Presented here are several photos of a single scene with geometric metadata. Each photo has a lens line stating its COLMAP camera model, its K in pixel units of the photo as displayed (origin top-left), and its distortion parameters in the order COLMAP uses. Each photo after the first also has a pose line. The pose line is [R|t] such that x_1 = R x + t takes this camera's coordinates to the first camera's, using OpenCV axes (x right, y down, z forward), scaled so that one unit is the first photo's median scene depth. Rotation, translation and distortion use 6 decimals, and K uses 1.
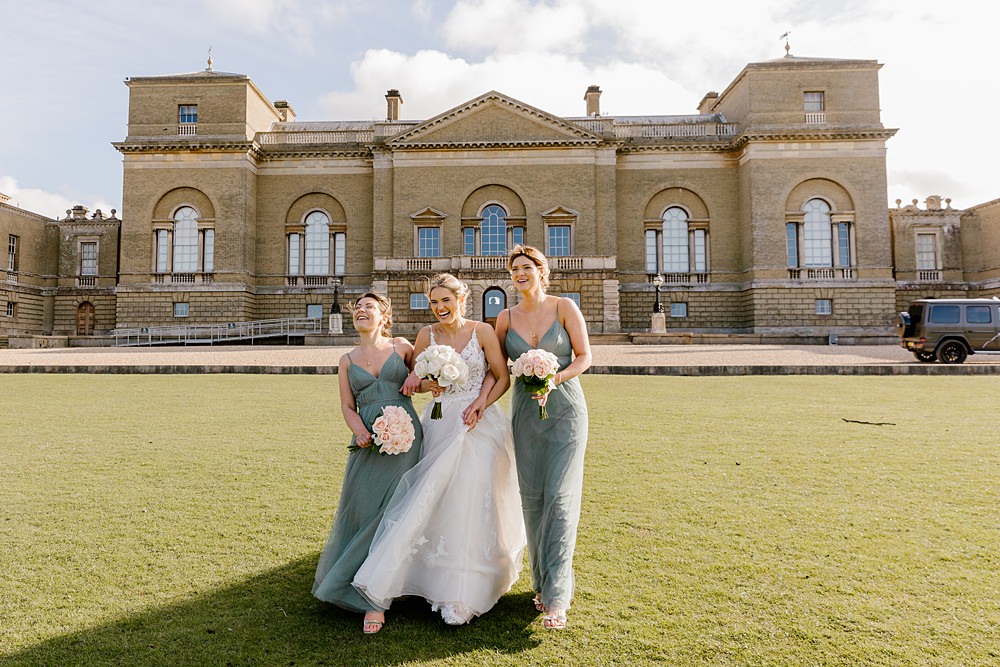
lens RADIAL K [[807.8, 0, 437.6], [0, 807.8, 301.2], [0, 0, 1]] dist [0.021897, -0.014432]
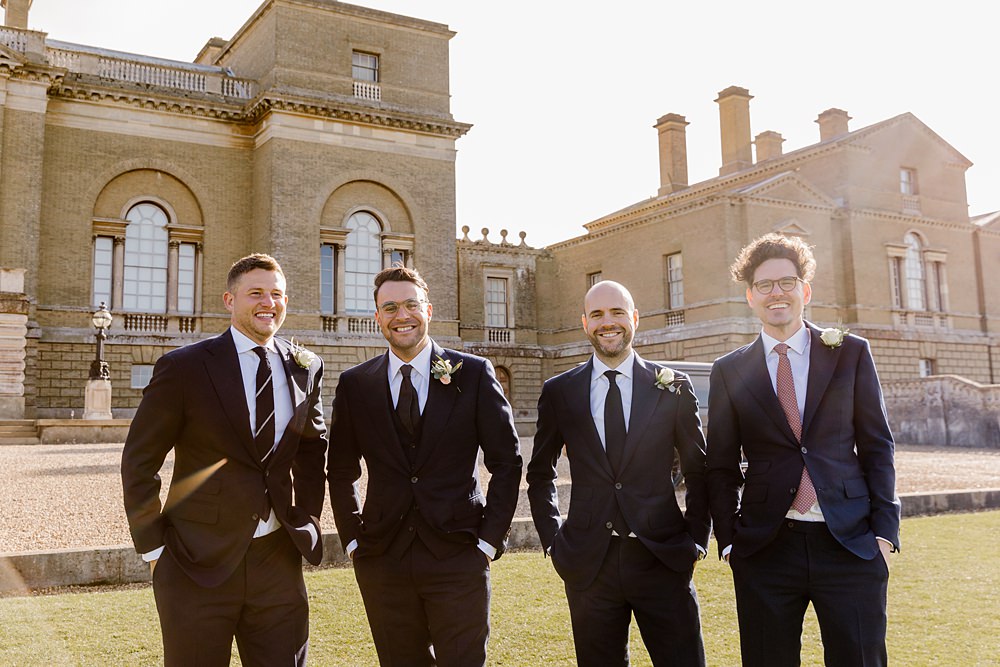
lens RADIAL K [[1078.9, 0, 500.3], [0, 1078.9, 270.7], [0, 0, 1]] dist [-0.004242, 0.000000]
pose [[0.827731, 0.074028, 0.556220, 0.072865], [-0.023774, 0.994996, -0.097046, 0.003889], [-0.560621, 0.067104, 0.825349, 0.212984]]
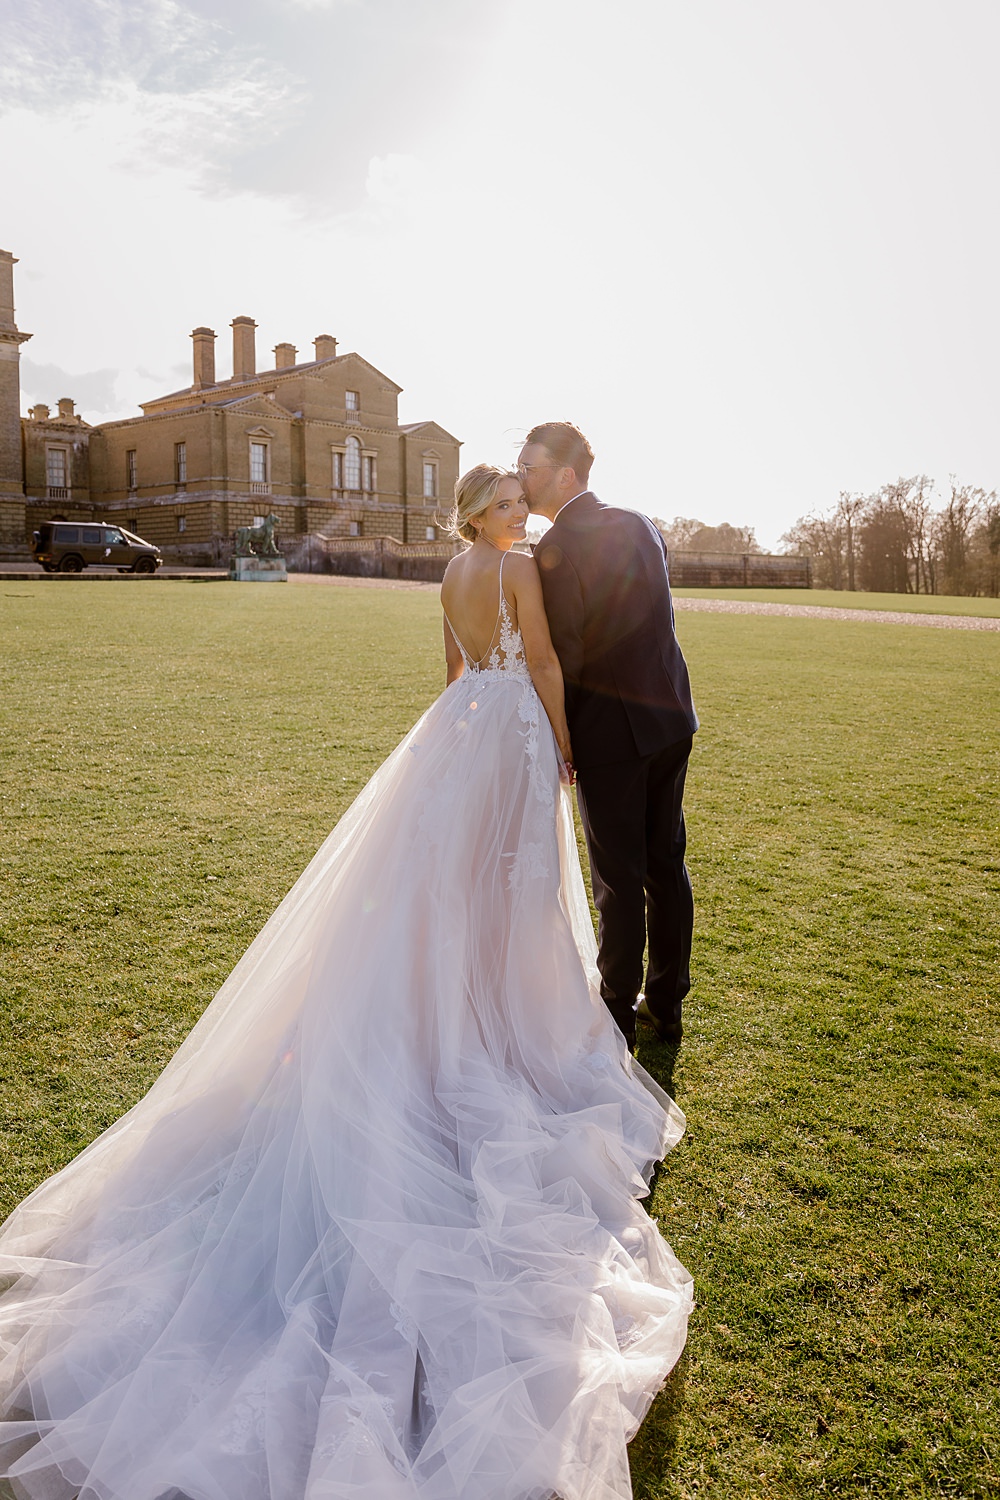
lens RADIAL K [[1211.8, 0, 534.7], [0, 1211.8, 611.9], [0, 0, 1]] dist [0.021897, -0.014432]
pose [[0.607633, -0.016946, 0.794037, -0.193399], [-0.052072, 0.996771, 0.061121, -0.008973], [-0.792509, -0.078486, 0.604789, -0.320735]]
